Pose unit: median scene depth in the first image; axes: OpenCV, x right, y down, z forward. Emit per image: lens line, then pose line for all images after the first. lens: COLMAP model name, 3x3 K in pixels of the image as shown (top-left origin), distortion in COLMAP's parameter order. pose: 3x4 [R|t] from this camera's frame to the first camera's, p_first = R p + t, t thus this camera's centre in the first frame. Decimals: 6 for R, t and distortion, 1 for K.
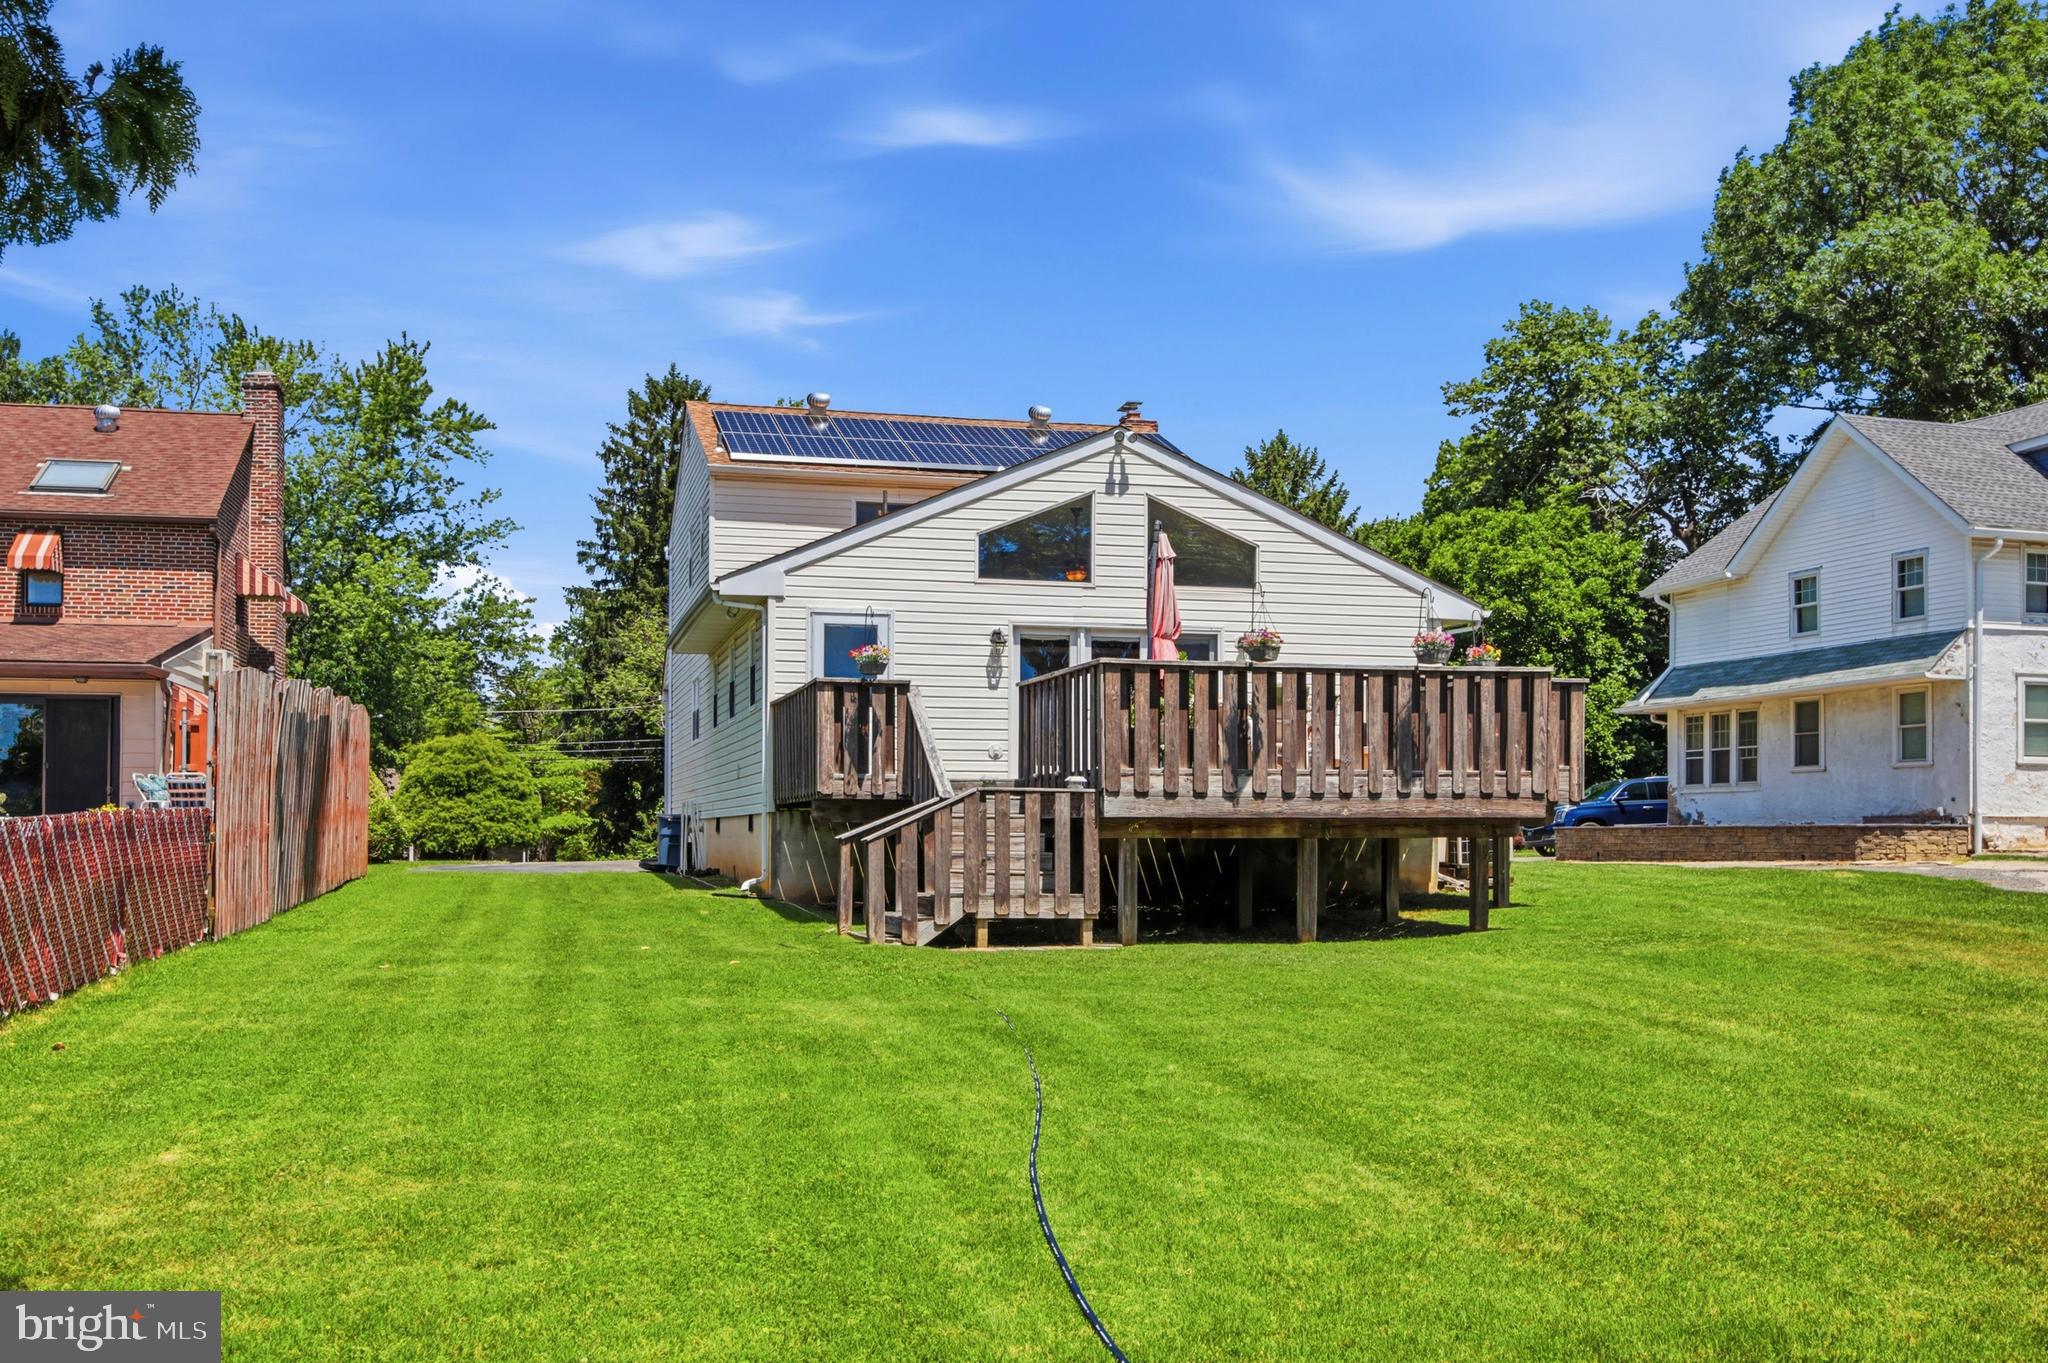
lens RADIAL K [[2013.0, 0, 1025.4], [0, 2013.0, 758.0], [0, 0, 1]] dist [0.038421, 0.004941]
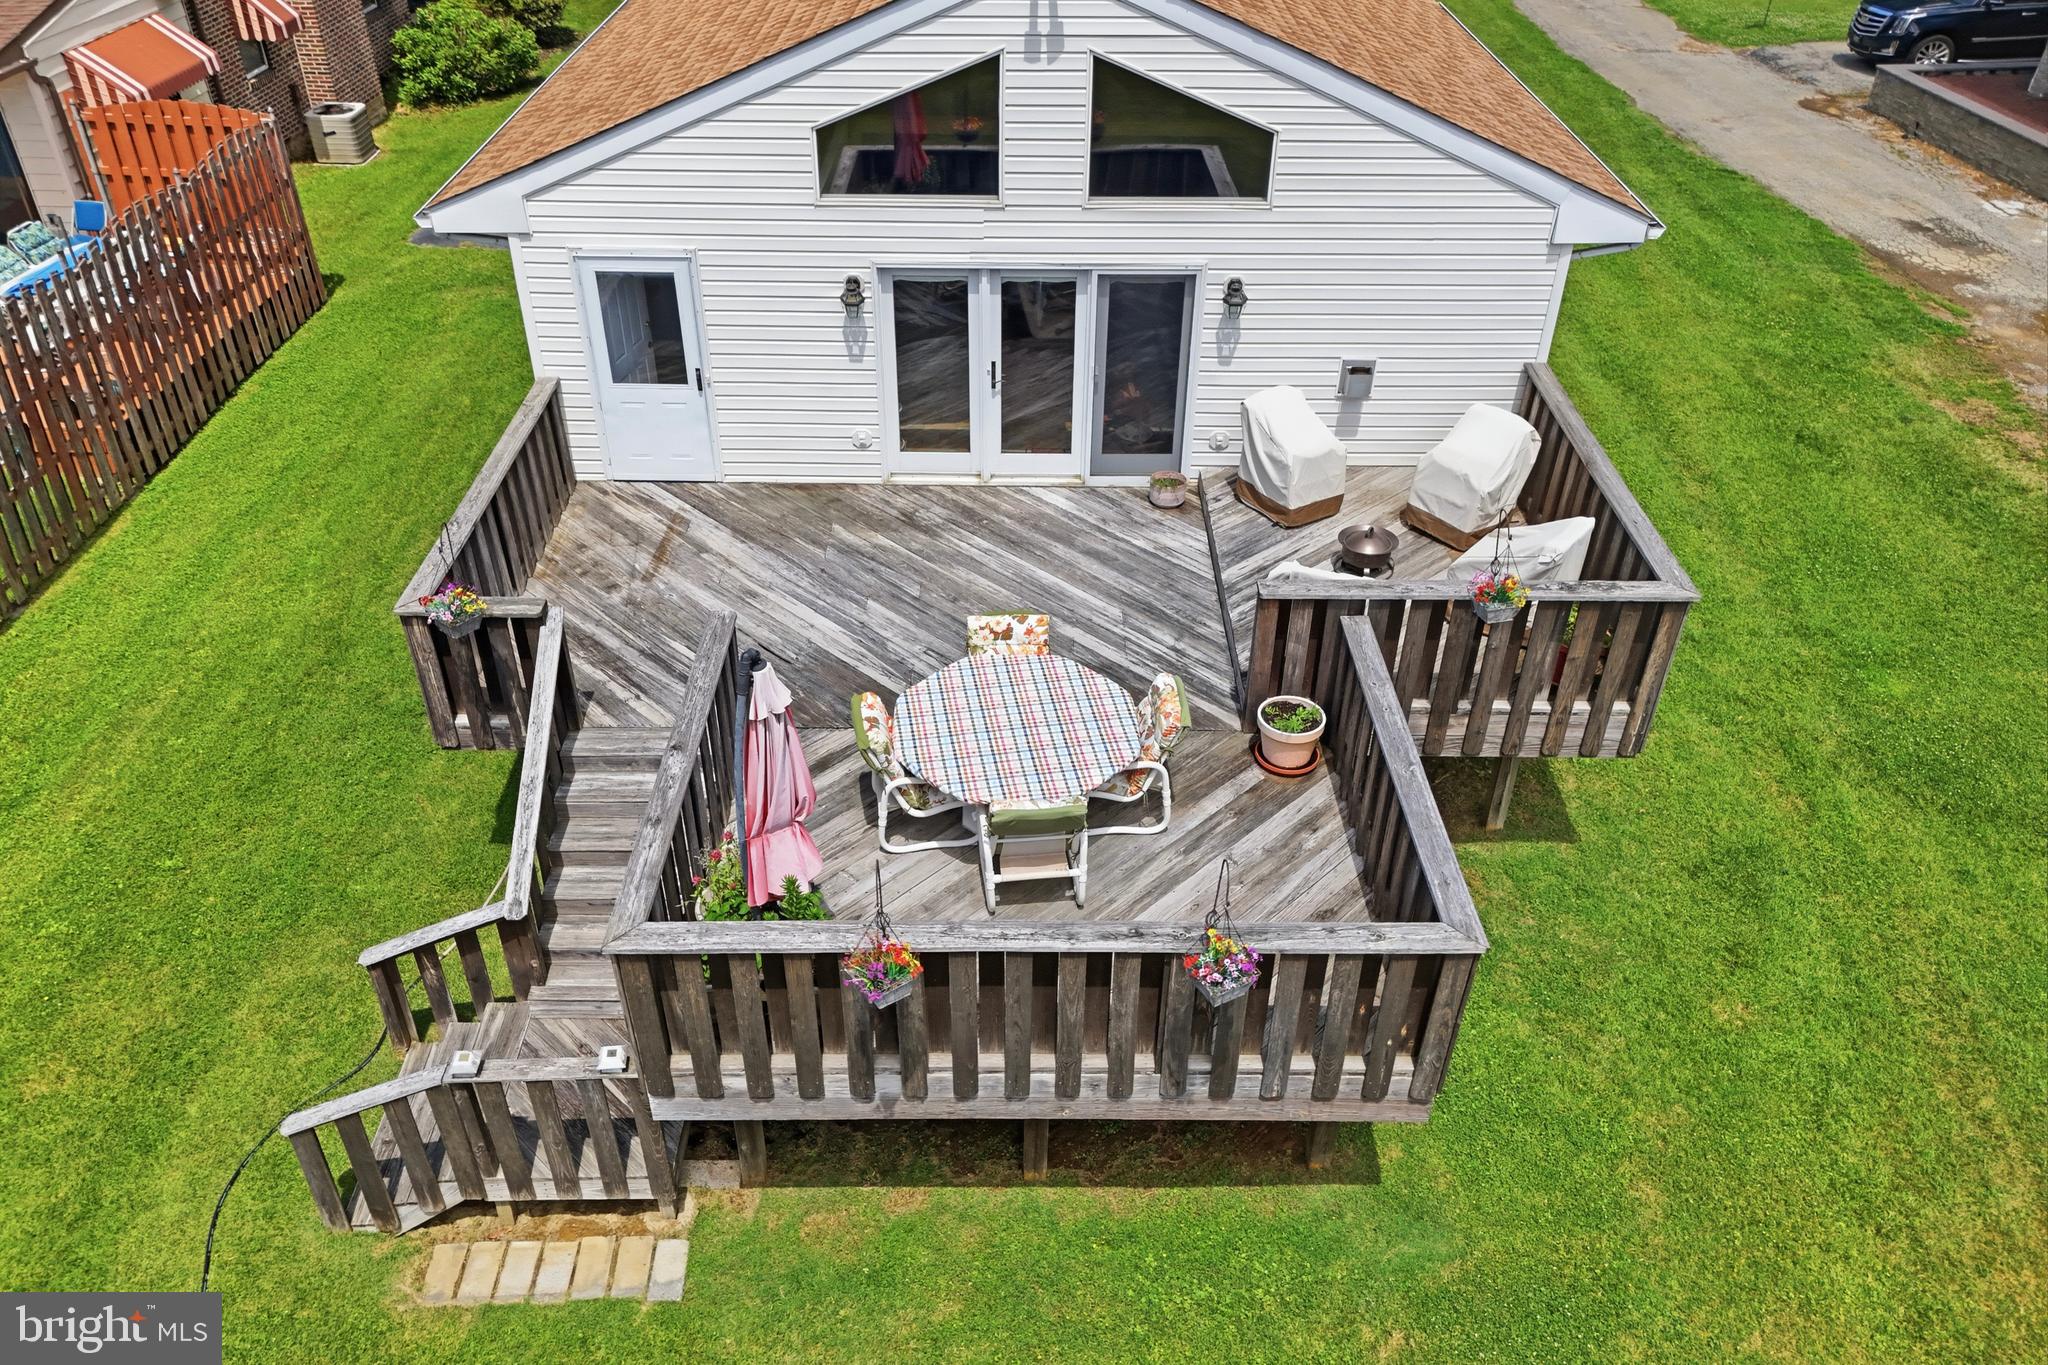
lens RADIAL K [[1505.1, 0, 1024.0], [0, 1505.1, 682.5], [0, 0, 1]] dist [0.103974, -0.120699]
pose [[0.970432, 0.144572, -0.193289, 0.070916], [0.002092, 0.795715, 0.605668, -0.116694], [0.241365, -0.588164, 0.771885, 0.237003]]
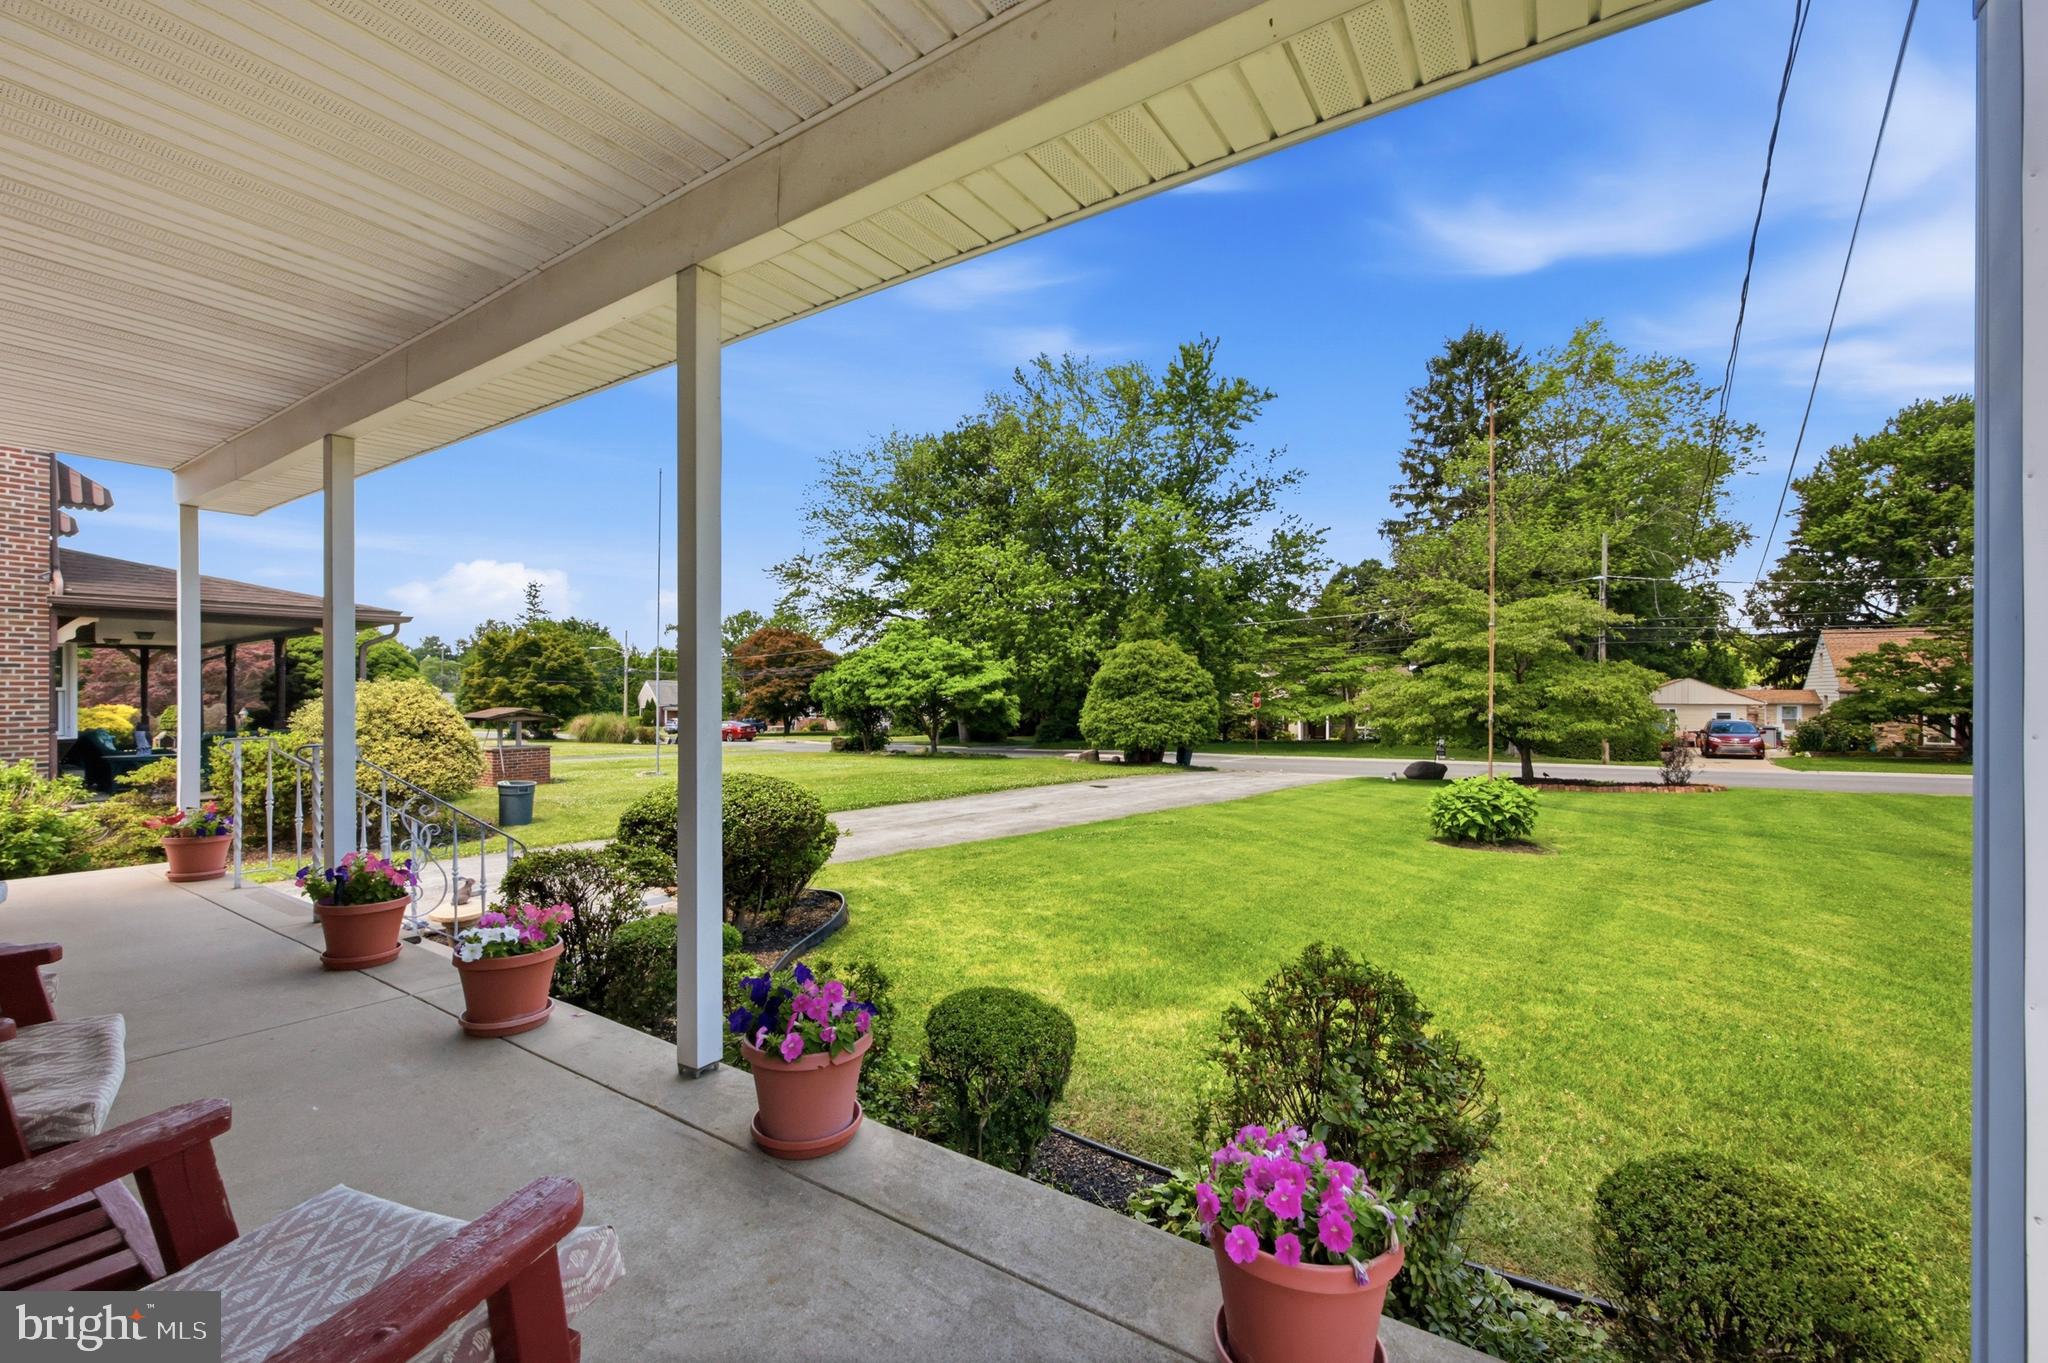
lens RADIAL K [[842.1, 0, 1024.0], [0, 842.1, 681.5], [0, 0, 1]] dist [-0.013188, -0.000122]
pose [[0.673535, -0.009065, -0.739100, 0.017457], [0.029415, 0.999461, 0.014547, 0.002320], [0.738570, -0.031538, 0.673439, 0.771379]]
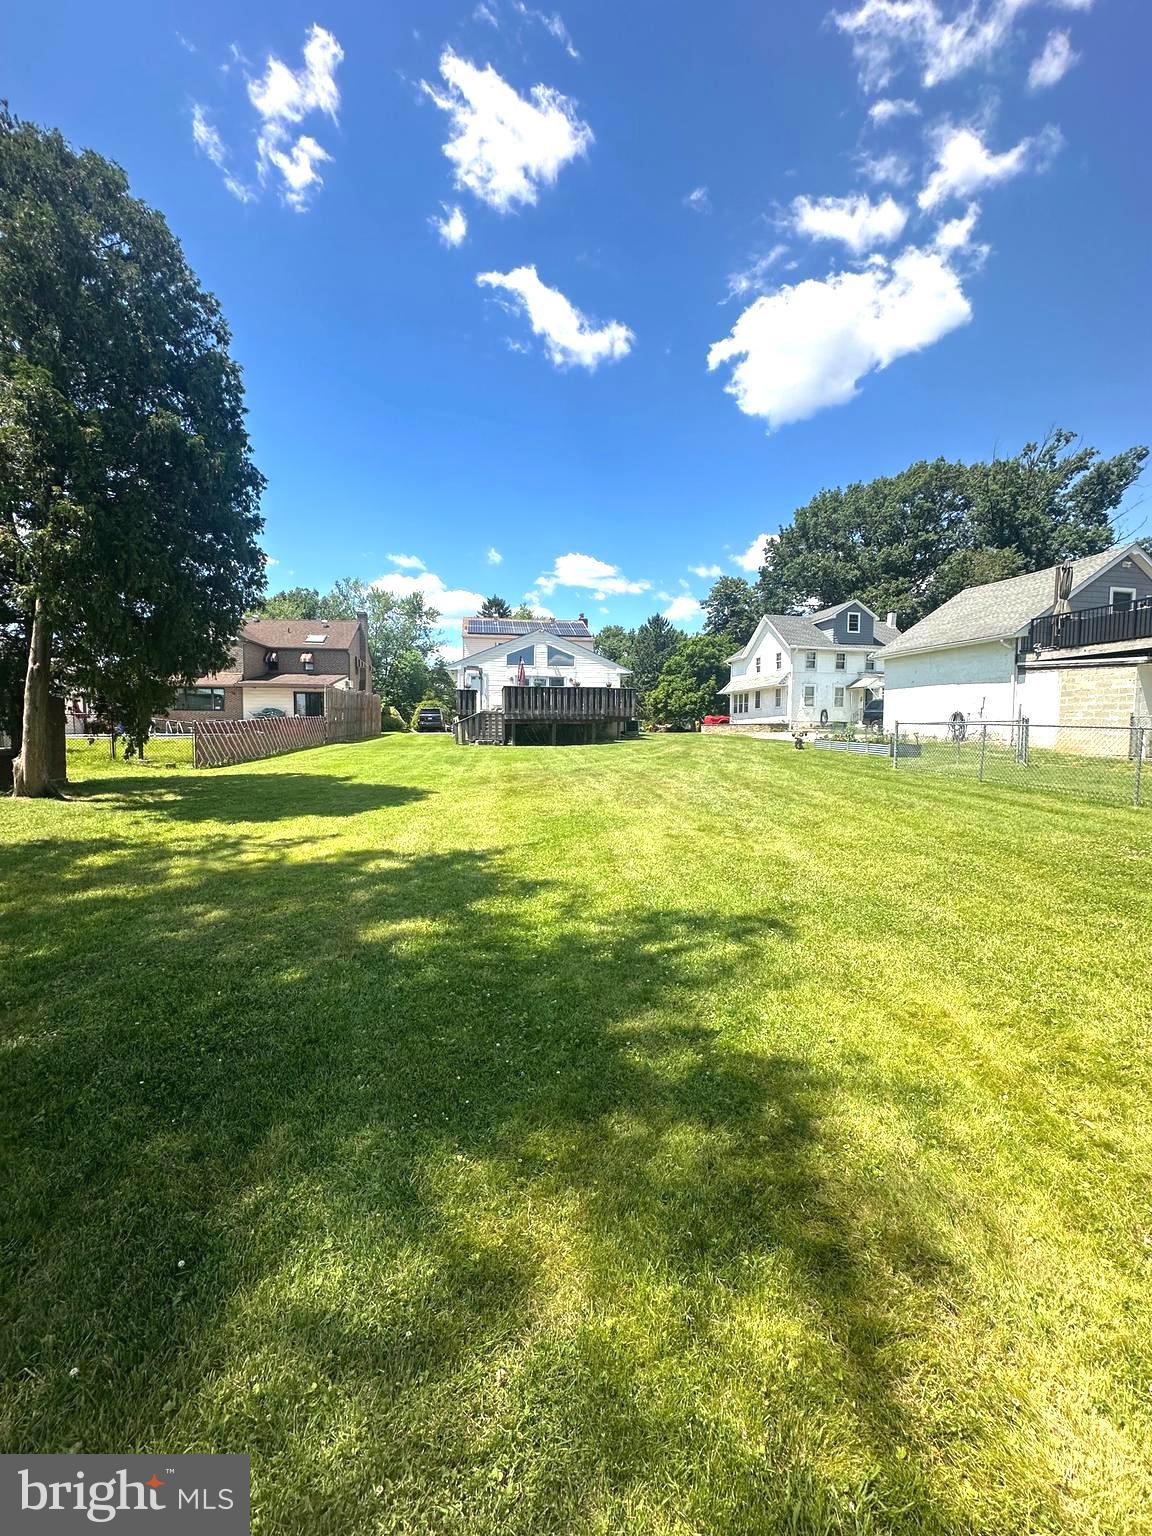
lens RADIAL K [[617.2, 0, 576.0], [0, 617.2, 768.0], [0, 0, 1]] dist [0.000475, -0.000009]
pose [[0.996026, 0.007969, -0.088703, 0.107335], [0.000923, 0.995011, 0.099760, -0.000424], [0.089056, -0.099445, 0.991050, -0.140884]]
